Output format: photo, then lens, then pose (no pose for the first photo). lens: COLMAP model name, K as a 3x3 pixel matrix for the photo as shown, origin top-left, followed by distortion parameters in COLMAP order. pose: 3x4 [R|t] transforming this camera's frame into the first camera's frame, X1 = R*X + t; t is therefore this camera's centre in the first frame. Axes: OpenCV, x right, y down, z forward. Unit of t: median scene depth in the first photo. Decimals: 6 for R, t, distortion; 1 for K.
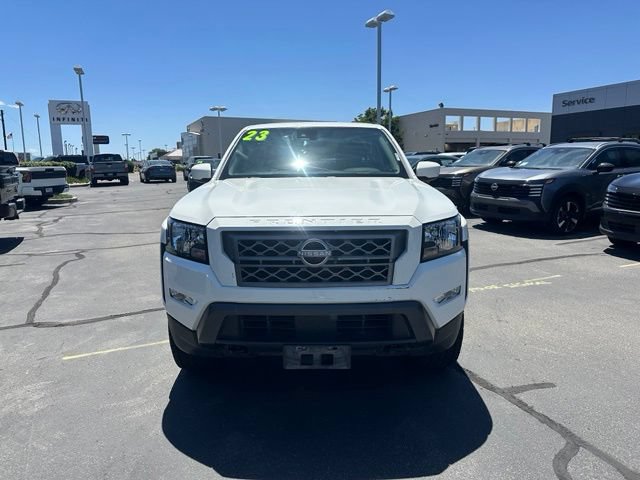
lens RADIAL K [[447.3, 0, 317.2], [0, 447.3, 236.6], [0, 0, 1]] dist [0.062679, -0.076660]
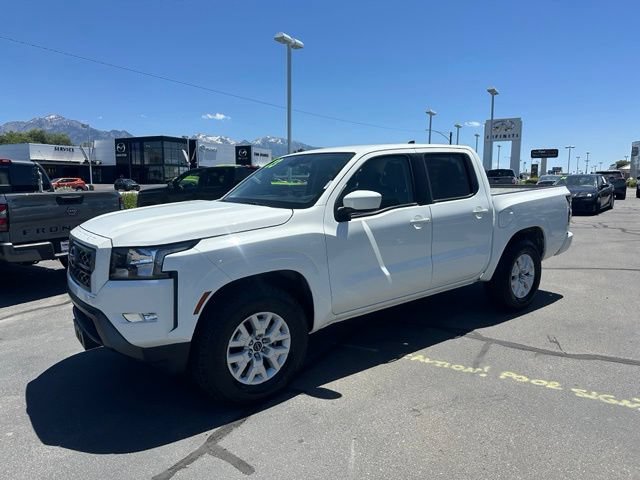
lens RADIAL K [[447.3, 0, 319.0], [0, 447.3, 248.4], [0, 0, 1]] dist [0.062679, -0.076660]
pose [[0.599628, 0.129160, -0.789787, 1.161919], [-0.132101, 0.989327, 0.061498, -0.131750], [0.789301, 0.067456, 0.610290, 0.567441]]
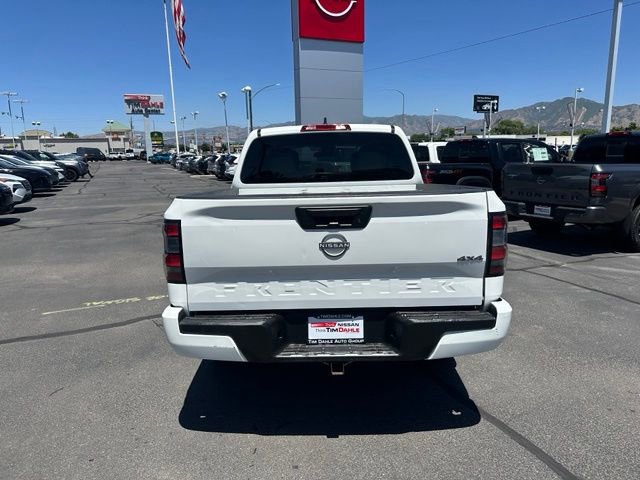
lens RADIAL K [[447.3, 0, 315.5], [0, 447.3, 237.7], [0, 0, 1]] dist [0.062679, -0.076660]
pose [[-0.999378, 0.031291, 0.016259, 0.004016], [0.034974, 0.938422, 0.343716, -0.606595], [-0.004502, 0.344071, -0.938933, 3.271998]]
